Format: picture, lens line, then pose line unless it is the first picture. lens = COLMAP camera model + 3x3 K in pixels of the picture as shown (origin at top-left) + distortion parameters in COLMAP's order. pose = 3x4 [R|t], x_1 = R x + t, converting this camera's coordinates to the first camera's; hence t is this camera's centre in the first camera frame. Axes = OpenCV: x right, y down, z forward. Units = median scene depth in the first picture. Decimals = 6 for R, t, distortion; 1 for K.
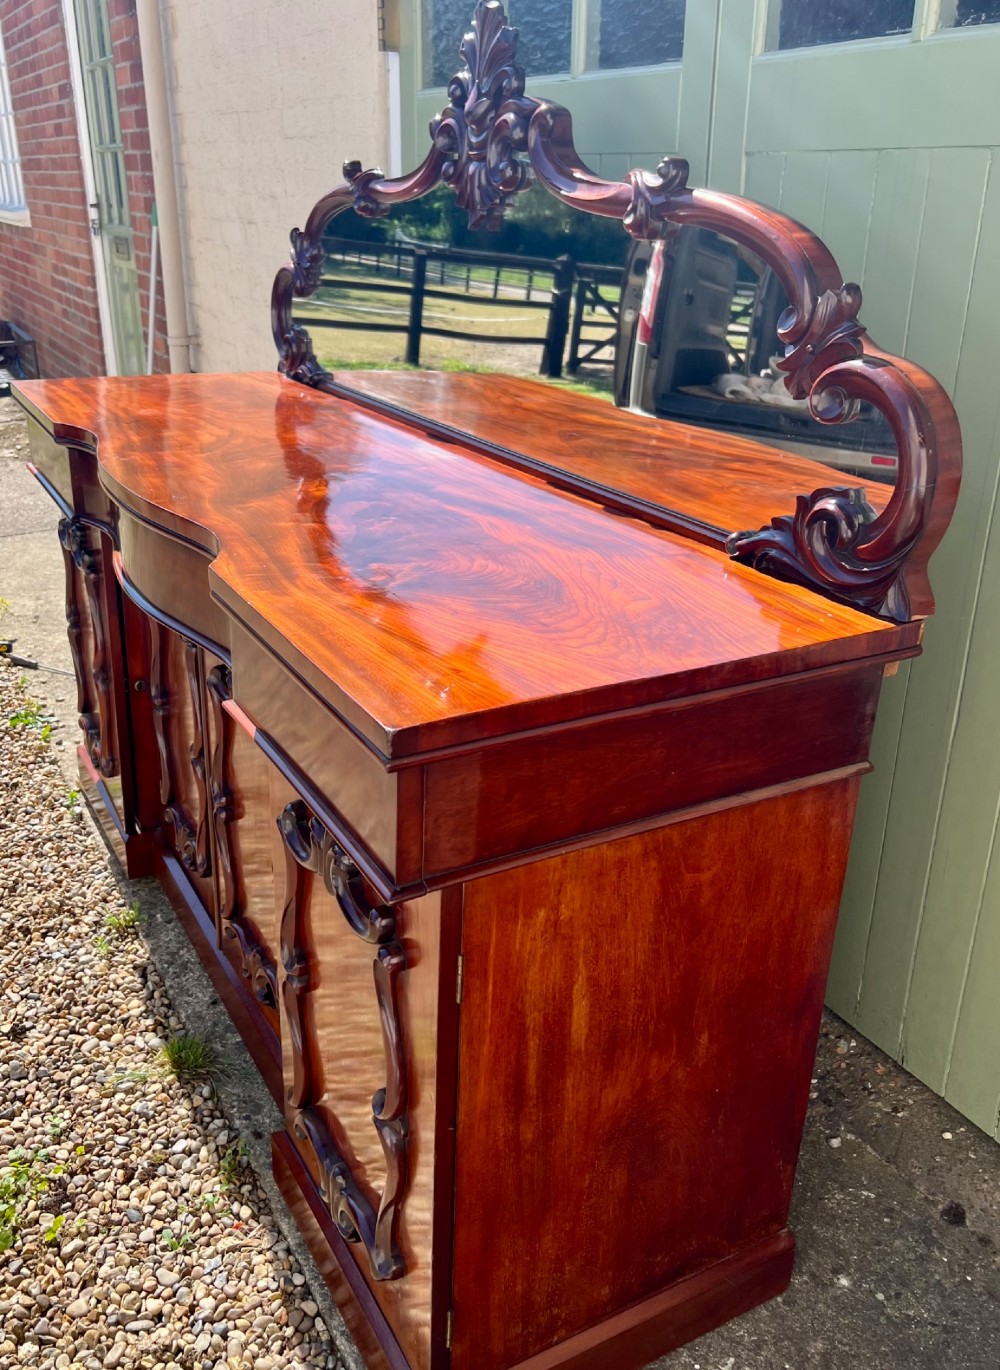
lens RADIAL K [[1142.7, 0, 496.5], [0, 1142.7, 664.1], [0, 0, 1]] dist [0.005497, -0.016130]
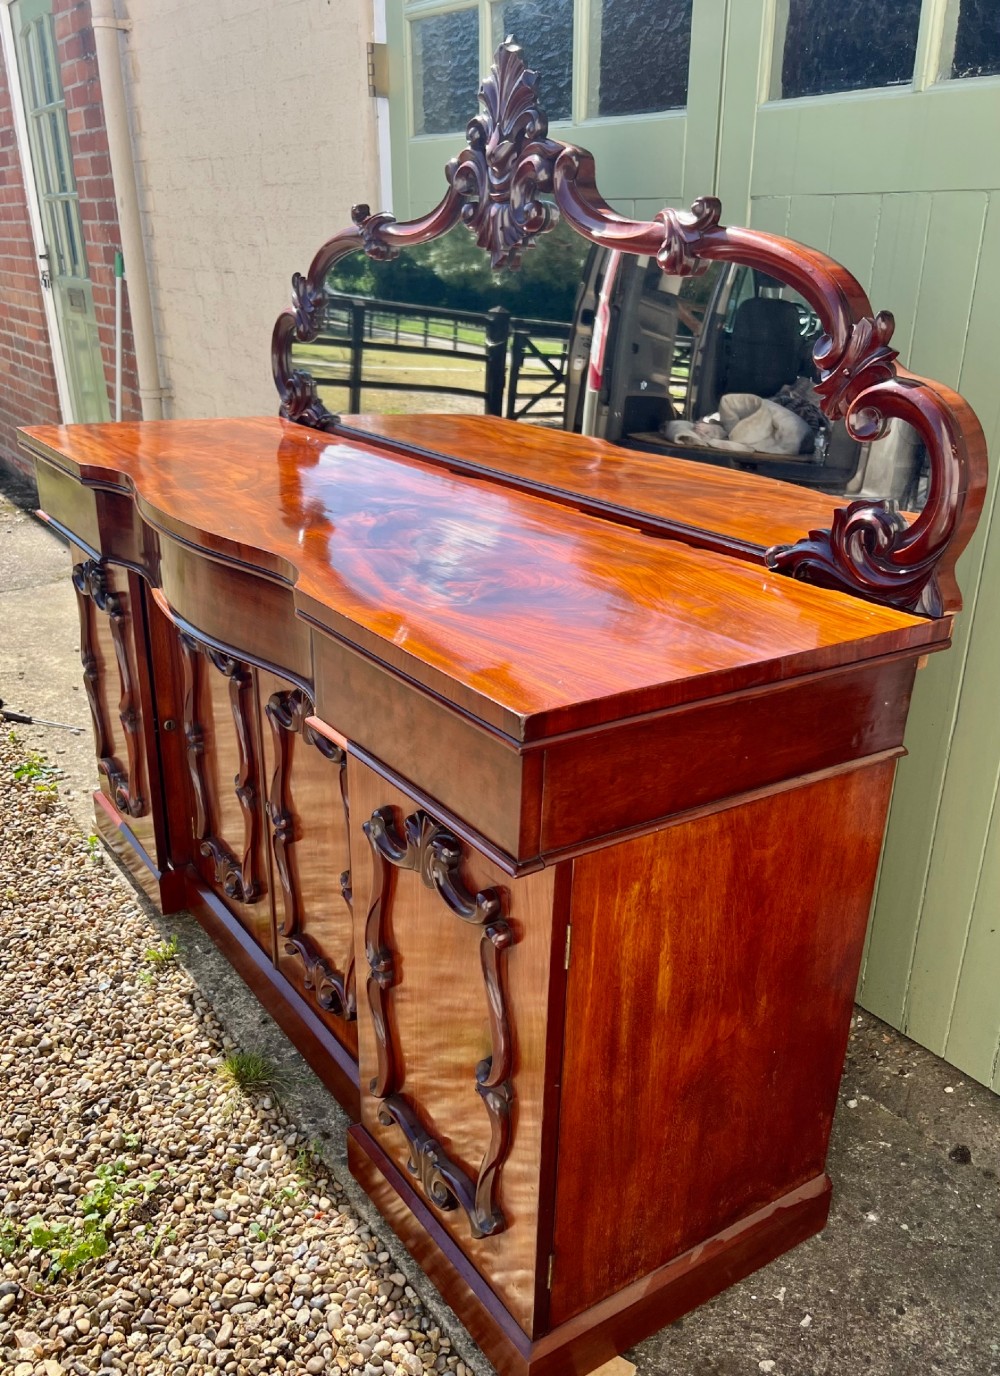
lens RADIAL K [[1139.4, 0, 503.1], [0, 1139.4, 791.2], [0, 0, 1]] dist [0.004822, -0.017432]
pose [[0.994424, -0.040645, 0.097313, -0.144981], [0.036264, 0.998266, 0.046373, 0.052053], [-0.099029, -0.042586, 0.994173, -0.063060]]
